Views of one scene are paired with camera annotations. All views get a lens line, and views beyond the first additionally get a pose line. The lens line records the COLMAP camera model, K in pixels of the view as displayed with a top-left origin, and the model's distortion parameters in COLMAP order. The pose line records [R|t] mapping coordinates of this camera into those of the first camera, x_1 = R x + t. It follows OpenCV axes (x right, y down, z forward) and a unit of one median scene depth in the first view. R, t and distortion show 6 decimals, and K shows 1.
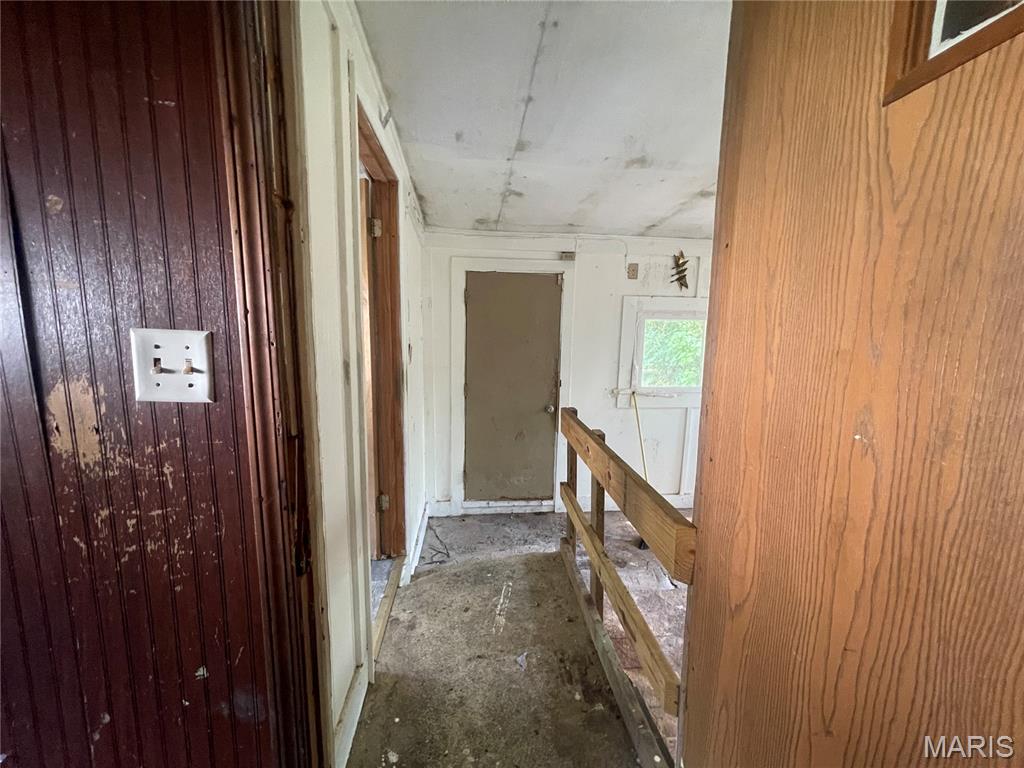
lens RADIAL K [[411.9, 0, 511.1], [0, 411.9, 383.6], [0, 0, 1]] dist [0.000050, 0.000049]
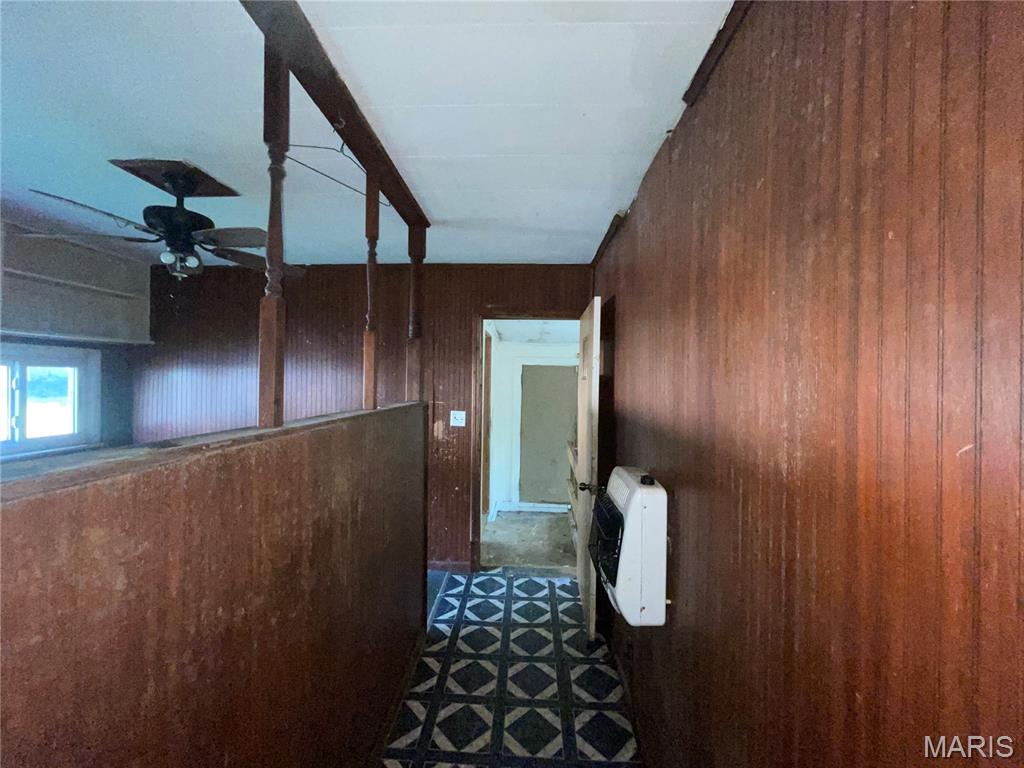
lens RADIAL K [[411.9, 0, 511.1], [0, 411.9, 380.7], [0, 0, 1]] dist [0.000050, 0.000049]
pose [[0.989324, -0.001214, -0.145729, 0.099628], [-0.018673, 0.990666, -0.135024, 0.030808], [0.144533, 0.136303, 0.980067, -0.722195]]
